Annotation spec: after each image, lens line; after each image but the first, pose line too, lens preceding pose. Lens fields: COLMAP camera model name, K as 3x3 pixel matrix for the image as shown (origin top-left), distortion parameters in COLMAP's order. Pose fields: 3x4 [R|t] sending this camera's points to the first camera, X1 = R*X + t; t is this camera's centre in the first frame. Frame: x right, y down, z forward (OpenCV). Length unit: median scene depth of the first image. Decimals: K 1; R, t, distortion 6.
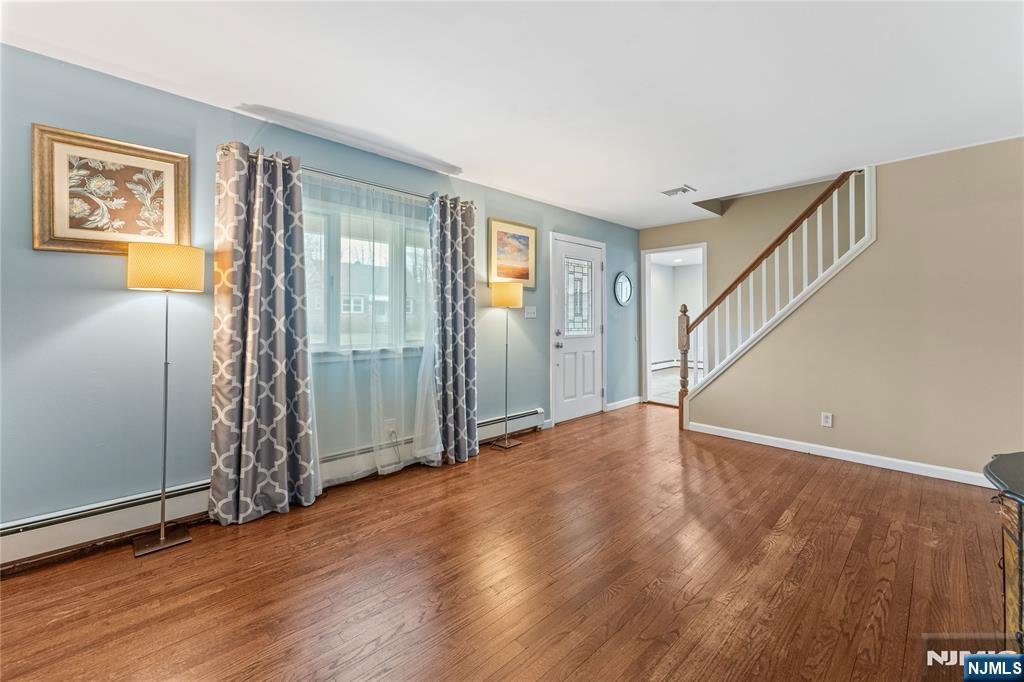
lens RADIAL K [[412.7, 0, 512.2], [0, 412.7, 330.9], [0, 0, 1]] dist [0.000352, 0.000065]
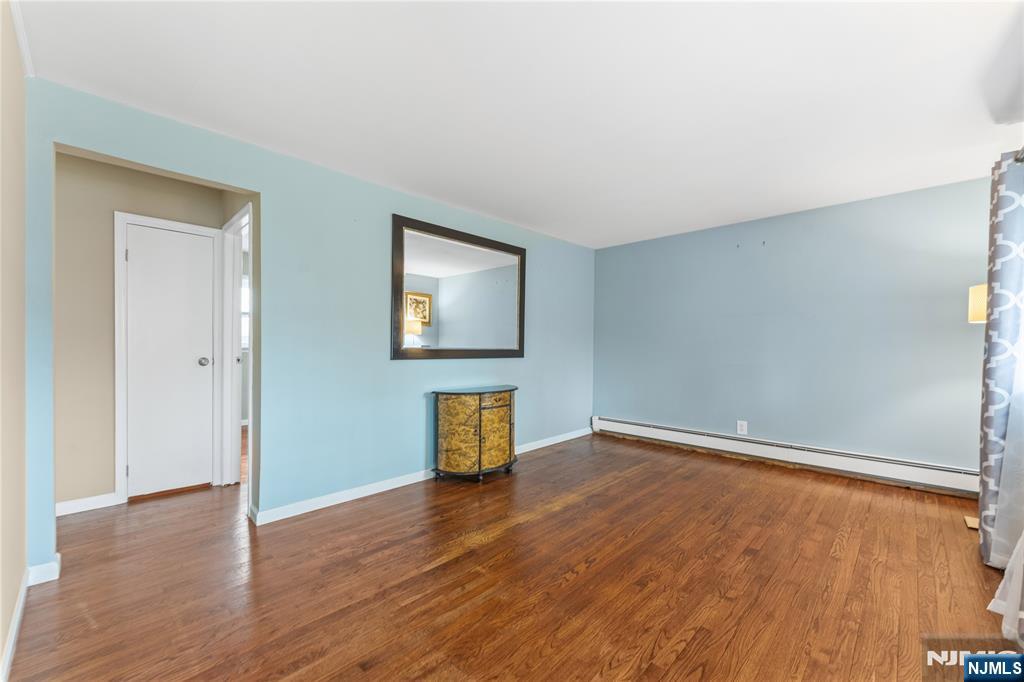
lens RADIAL K [[412.7, 0, 511.8], [0, 412.7, 342.7], [0, 0, 1]] dist [0.000352, 0.000065]
pose [[-0.998979, -0.008160, -0.044442, 0.579368], [-0.008688, 0.999894, 0.011695, -0.037137], [0.044341, 0.012069, -0.998944, 1.996222]]
